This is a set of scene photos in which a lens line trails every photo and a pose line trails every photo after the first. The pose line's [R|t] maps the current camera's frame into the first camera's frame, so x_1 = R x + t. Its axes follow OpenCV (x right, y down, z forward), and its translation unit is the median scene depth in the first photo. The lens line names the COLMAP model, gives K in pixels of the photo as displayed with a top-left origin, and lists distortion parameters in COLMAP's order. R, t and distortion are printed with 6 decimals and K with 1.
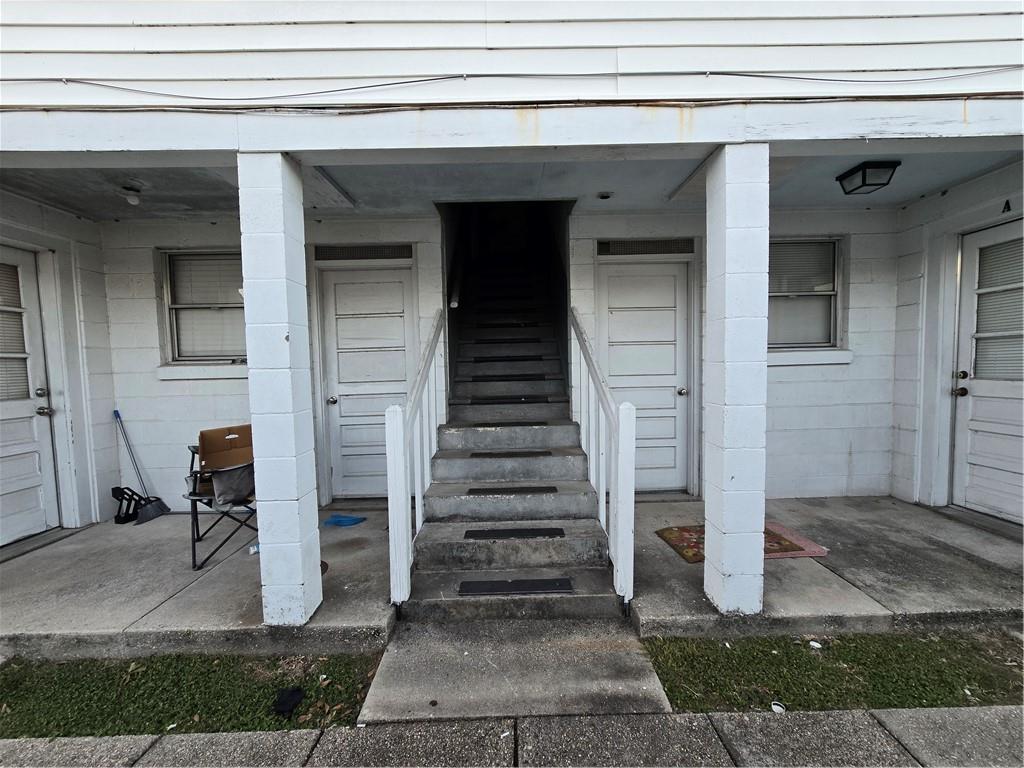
lens RADIAL K [[415.7, 0, 512.5], [0, 415.7, 384.6], [0, 0, 1]] dist [-0.002358, -0.000098]
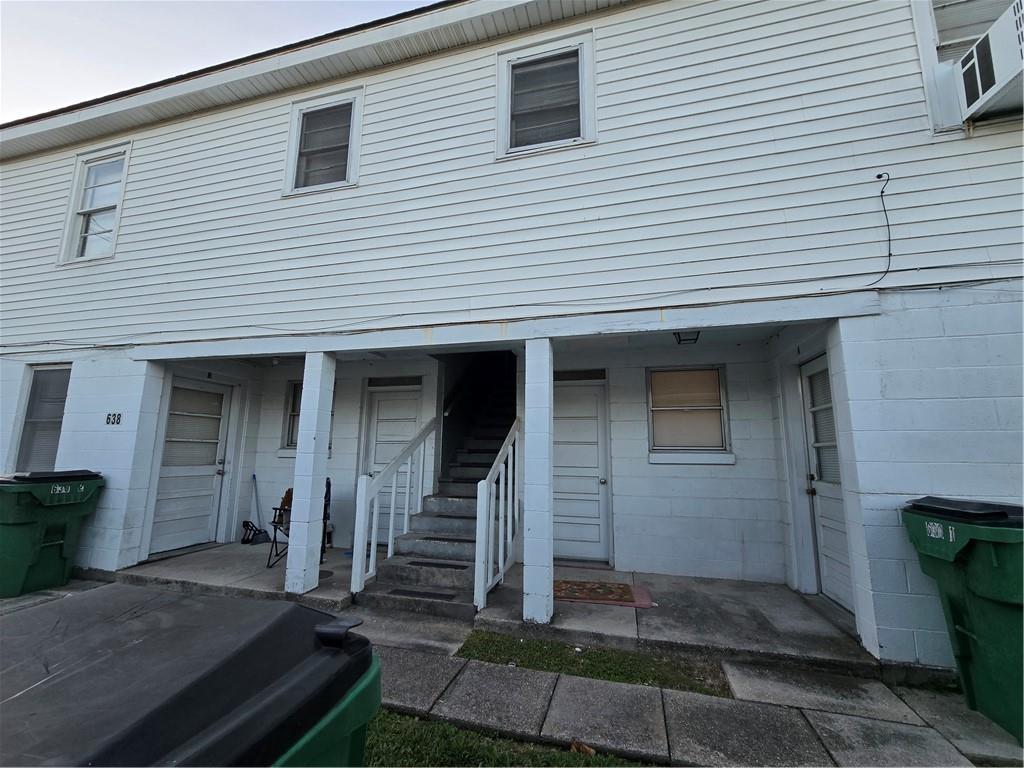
lens RADIAL K [[415.7, 0, 512.9], [0, 415.7, 385.0], [0, 0, 1]] dist [-0.002358, -0.000098]
pose [[0.963197, -0.010008, -0.268610, 0.654913], [-0.046665, 0.977906, -0.203771, 0.001071], [0.264714, 0.208807, 0.941449, -0.495842]]
